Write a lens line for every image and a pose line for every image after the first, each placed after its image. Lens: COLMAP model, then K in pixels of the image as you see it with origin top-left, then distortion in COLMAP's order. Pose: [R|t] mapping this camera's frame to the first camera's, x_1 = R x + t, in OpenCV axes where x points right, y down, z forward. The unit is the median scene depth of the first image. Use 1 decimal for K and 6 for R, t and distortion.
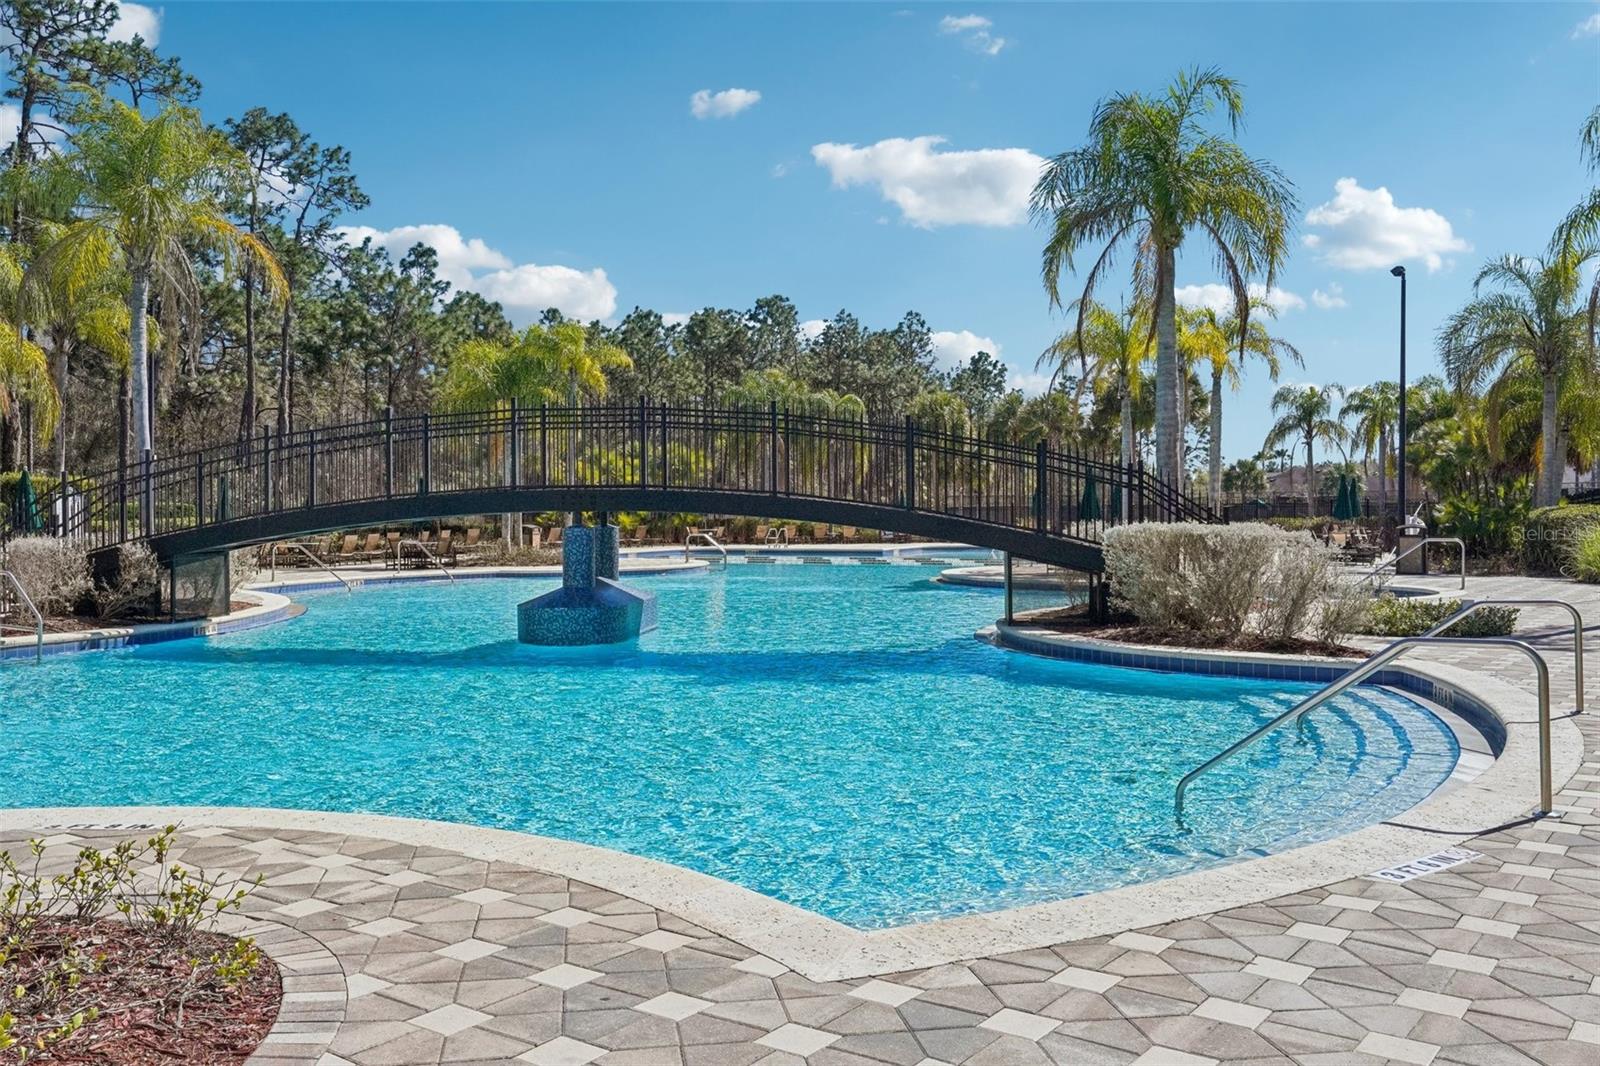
lens RADIAL K [[1375.1, 0, 800.0], [0, 1375.1, 533.0], [0, 0, 1]] dist [0.006413, -0.004962]
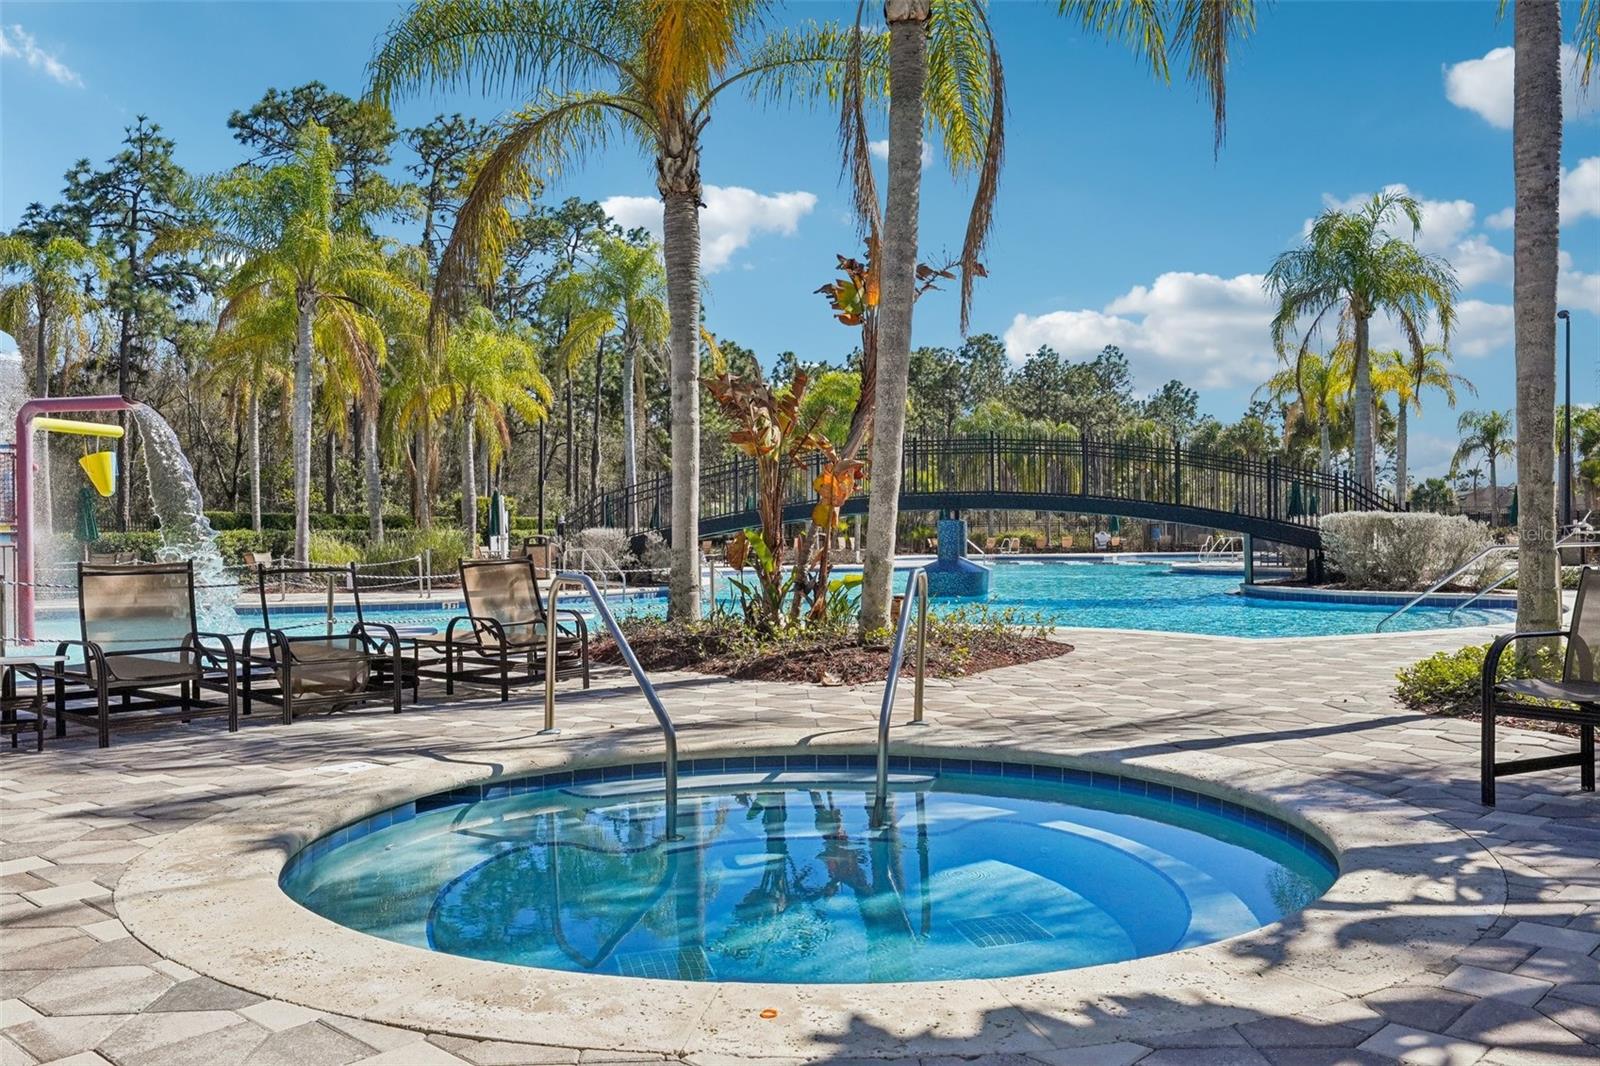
lens RADIAL K [[1308.9, 0, 797.3], [0, 1308.9, 552.0], [0, 0, 1]] dist [-0.008994, -0.003757]
pose [[0.989850, -0.003318, -0.142080, -0.033804], [0.002927, 0.999991, -0.002957, 0.009502], [0.142089, 0.002511, 0.989851, -0.116581]]
